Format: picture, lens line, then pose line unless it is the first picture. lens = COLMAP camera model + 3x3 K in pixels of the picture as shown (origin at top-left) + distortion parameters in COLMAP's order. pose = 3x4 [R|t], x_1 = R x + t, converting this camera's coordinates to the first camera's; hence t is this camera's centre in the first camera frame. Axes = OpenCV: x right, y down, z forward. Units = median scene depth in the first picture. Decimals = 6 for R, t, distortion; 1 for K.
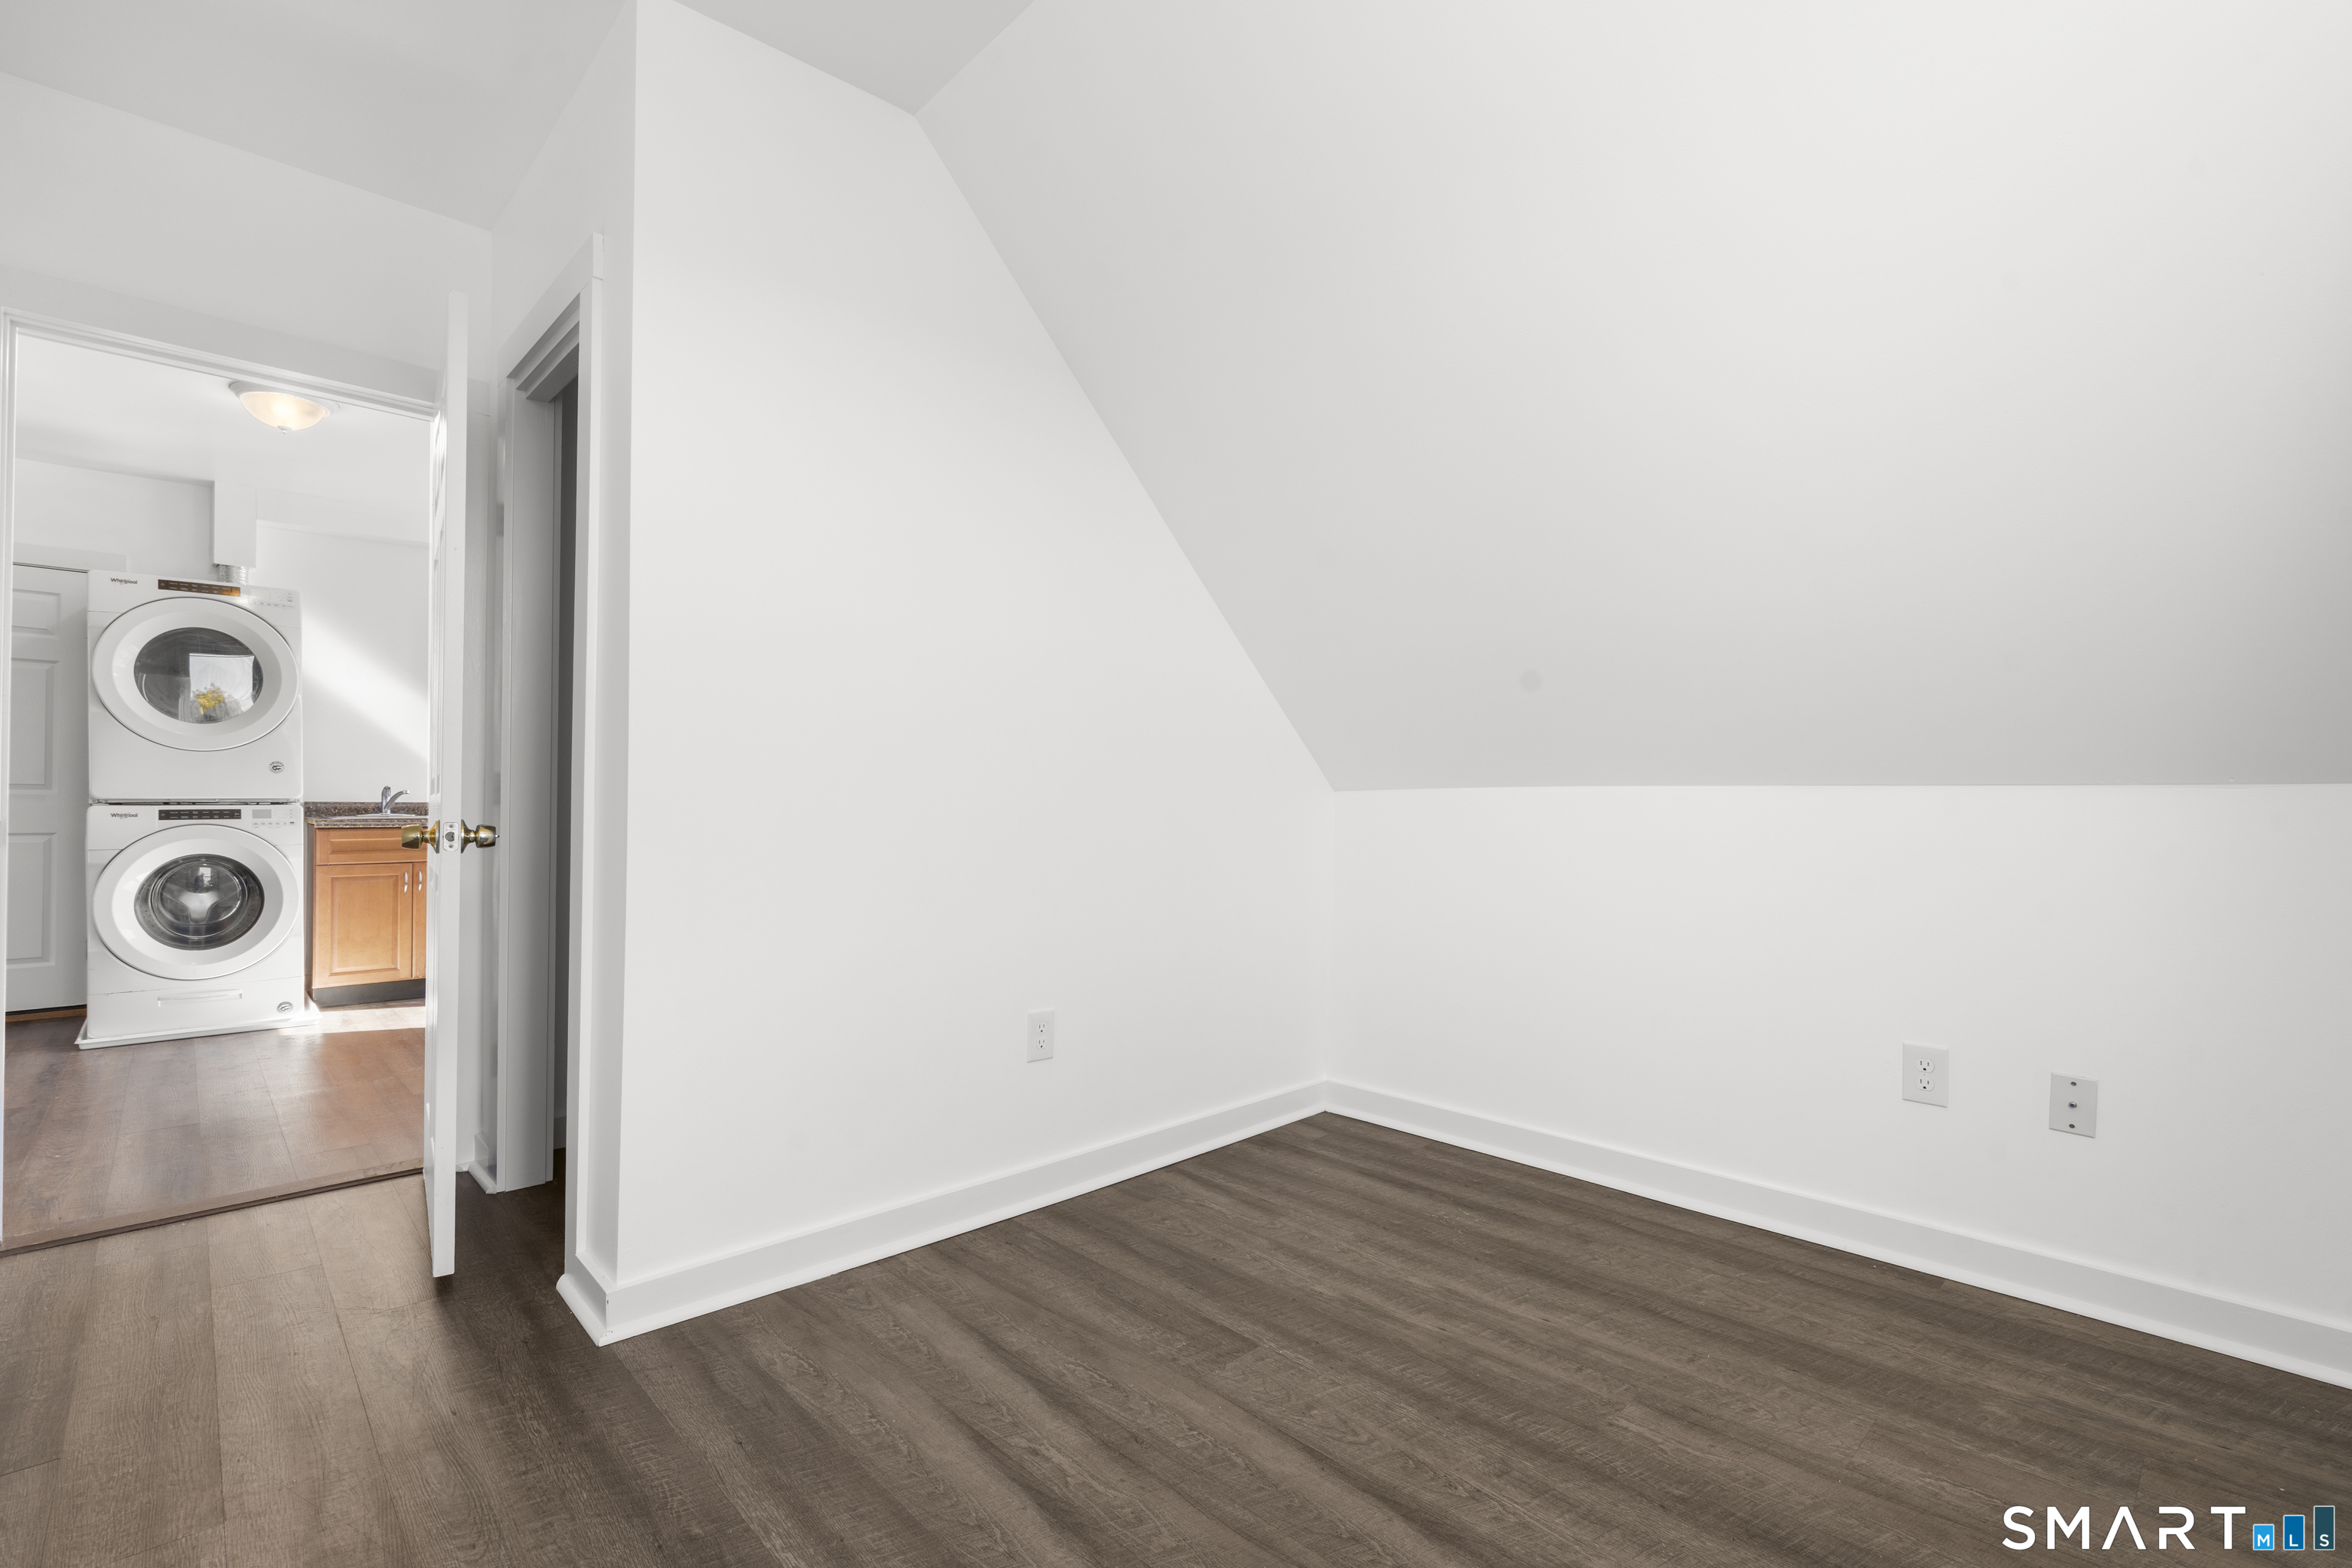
lens RADIAL K [[1053.7, 0, 1167.4], [0, 1053.7, 801.0], [0, 0, 1]] dist [-0.007179, 0.006019]
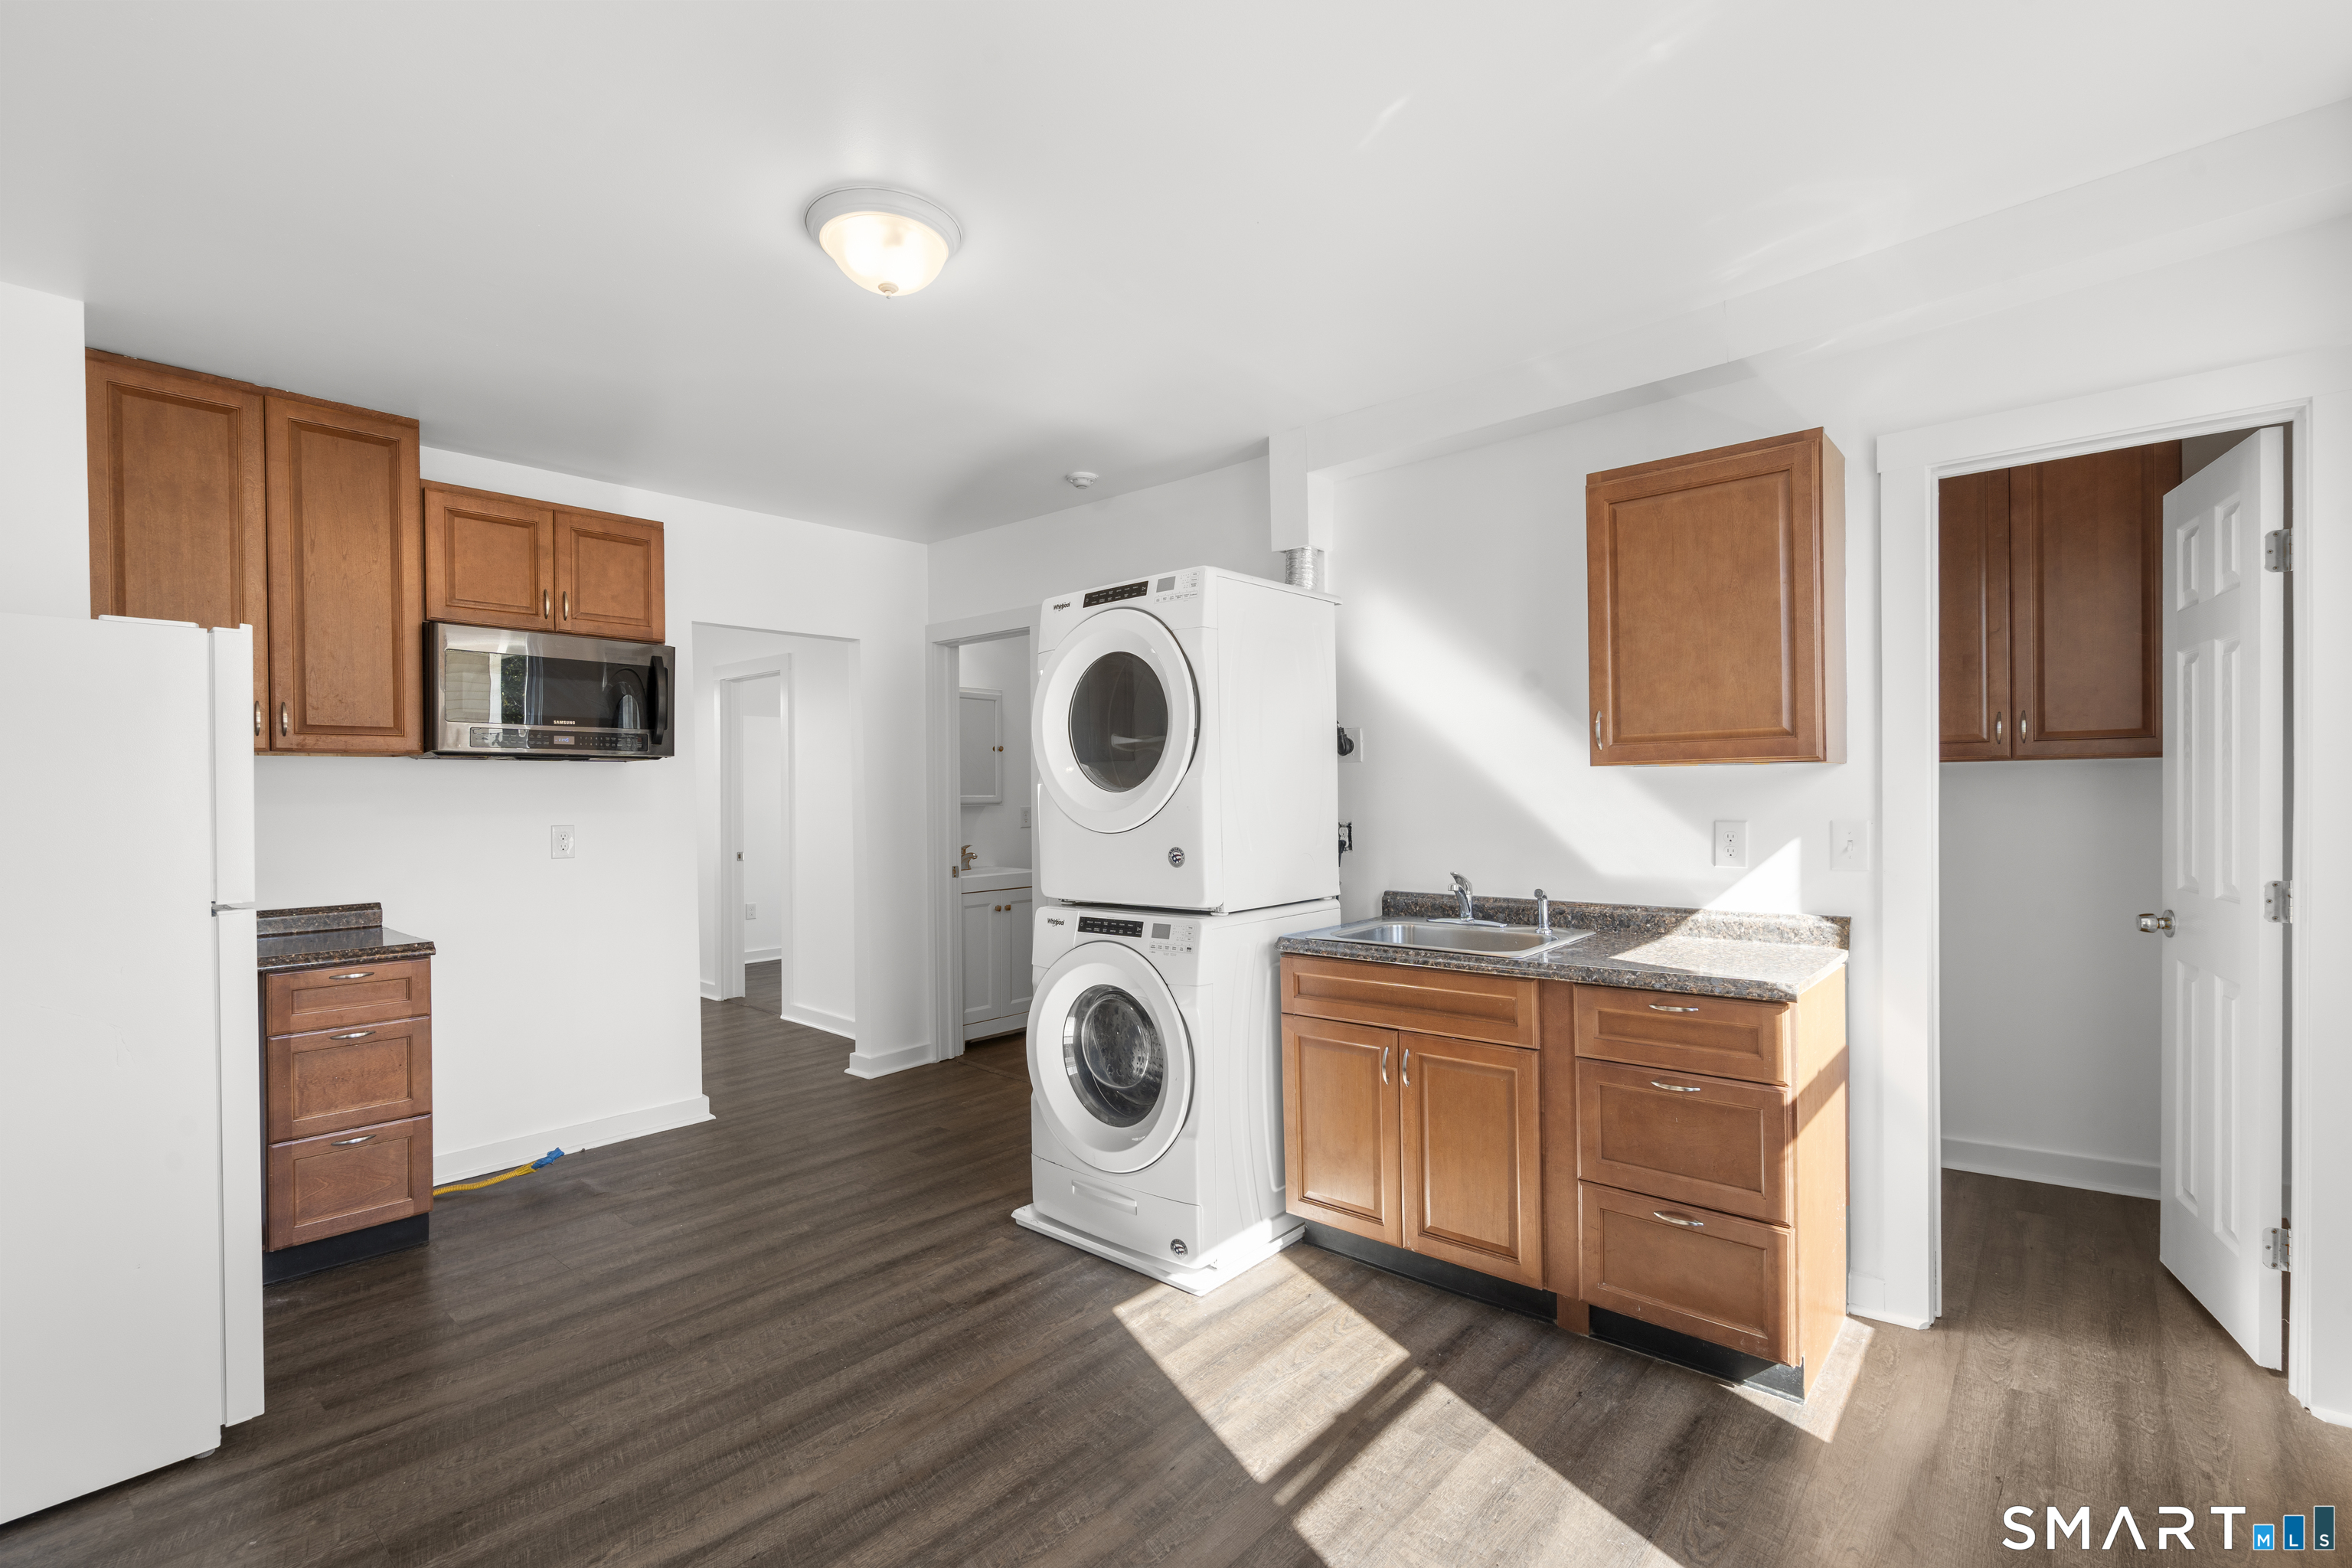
lens RADIAL K [[1053.7, 0, 1167.4], [0, 1053.7, 801.0], [0, 0, 1]] dist [-0.007179, 0.006019]
pose [[0.099519, 0.002666, -0.995032, -0.232835], [0.022262, 0.999740, 0.004905, -0.069467], [0.994787, -0.022639, 0.099434, 0.950004]]
